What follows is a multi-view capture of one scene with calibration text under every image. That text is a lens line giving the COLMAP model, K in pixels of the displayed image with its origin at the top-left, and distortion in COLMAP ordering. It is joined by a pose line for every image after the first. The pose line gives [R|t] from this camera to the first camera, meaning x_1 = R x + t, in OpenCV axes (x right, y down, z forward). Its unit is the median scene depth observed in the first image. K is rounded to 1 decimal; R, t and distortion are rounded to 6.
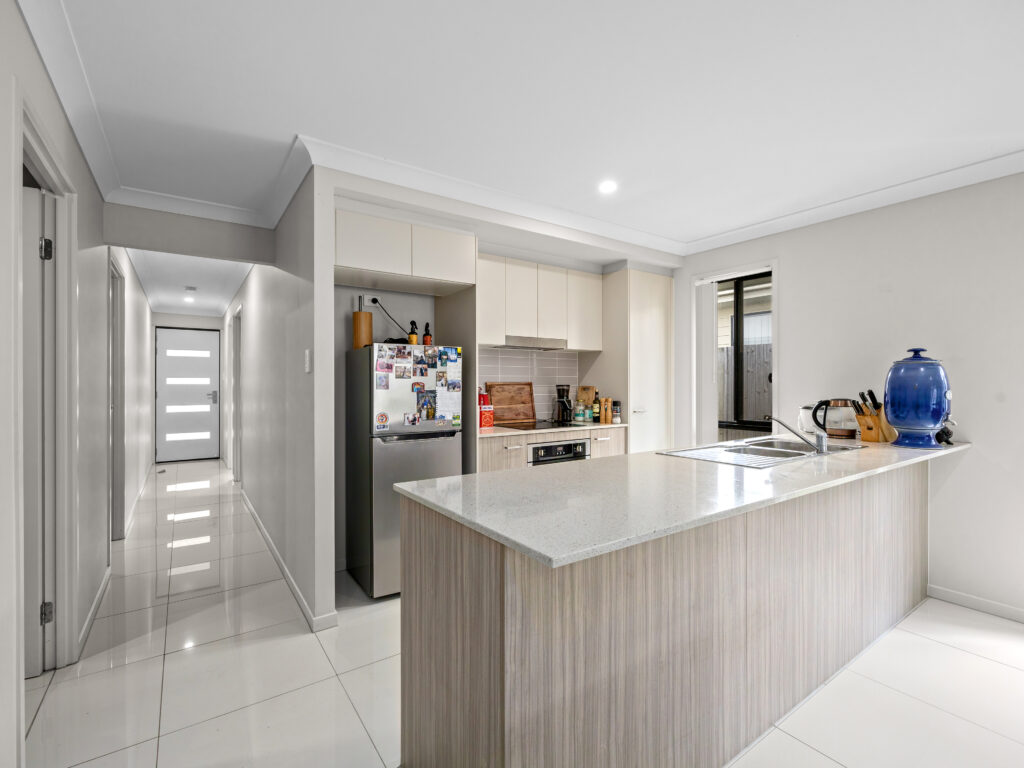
lens RADIAL K [[460.9, 0, 508.1], [0, 460.9, 383.1], [0, 0, 1]] dist [0.003169, 0.001435]
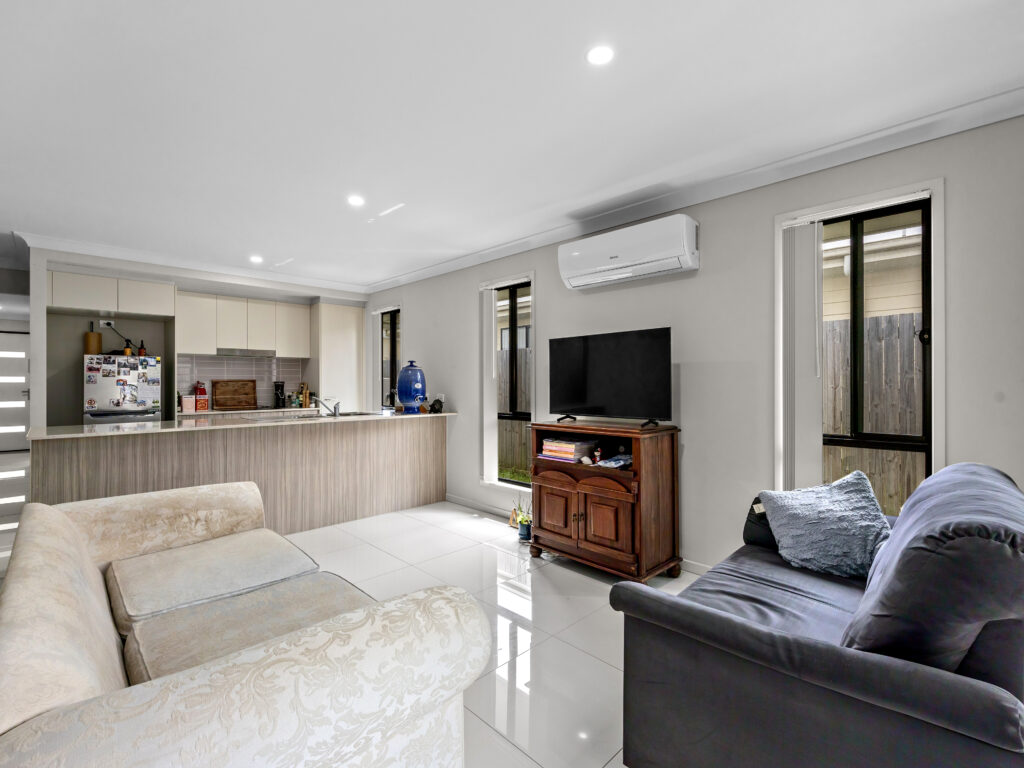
lens RADIAL K [[460.9, 0, 493.6], [0, 460.9, 376.1], [0, 0, 1]] dist [0.003169, 0.001435]
pose [[0.987416, 0.000717, 0.158143, 0.769121], [0.001297, 0.999919, -0.012631, 0.008148], [-0.158139, 0.012677, 0.987335, -0.722442]]
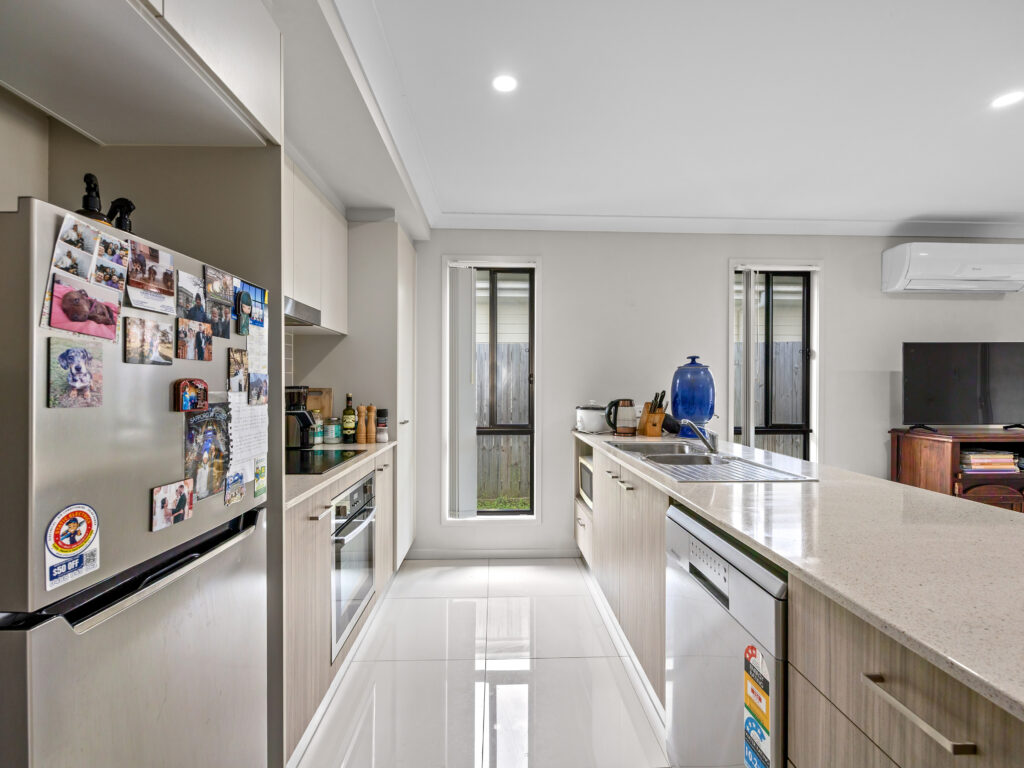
lens RADIAL K [[460.9, 0, 512.8], [0, 460.9, 385.0], [0, 0, 1]] dist [0.003169, 0.001435]
pose [[0.546400, 0.001231, 0.837524, -0.317547], [-0.003896, 0.999992, 0.001071, 0.001086], [-0.837515, -0.003848, 0.546400, 0.618783]]
